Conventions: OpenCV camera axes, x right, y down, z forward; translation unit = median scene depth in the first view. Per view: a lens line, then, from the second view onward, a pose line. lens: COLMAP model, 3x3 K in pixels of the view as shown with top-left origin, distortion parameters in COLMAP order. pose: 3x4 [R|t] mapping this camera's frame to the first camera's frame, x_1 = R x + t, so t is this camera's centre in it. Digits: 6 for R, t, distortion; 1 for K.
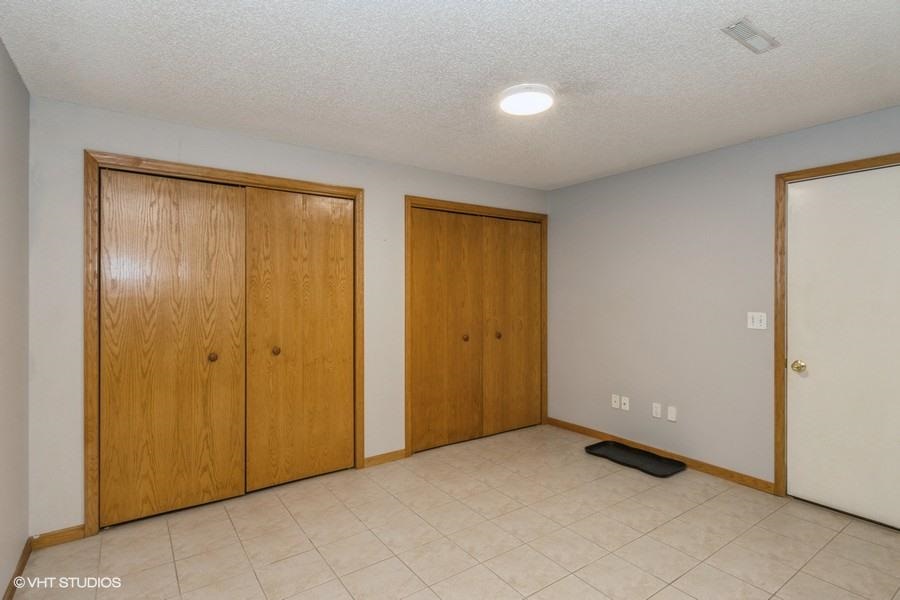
lens RADIAL K [[459.2, 0, 450.0], [0, 459.2, 300.0], [0, 0, 1]] dist [0.002116, 0.000231]
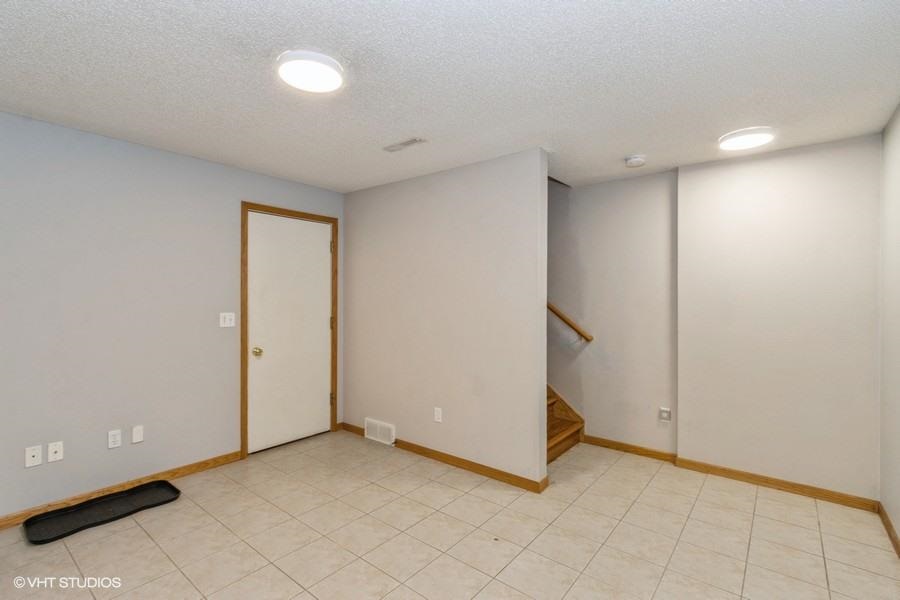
lens RADIAL K [[420.3, 0, 445.2], [0, 420.3, 299.4], [0, 0, 1]] dist [0.001770, -0.000438]
pose [[-0.273143, -0.004554, 0.961963, -0.517886], [0.015079, 0.999846, 0.009015, -0.008238], [-0.961855, 0.016968, -0.273033, 0.757534]]
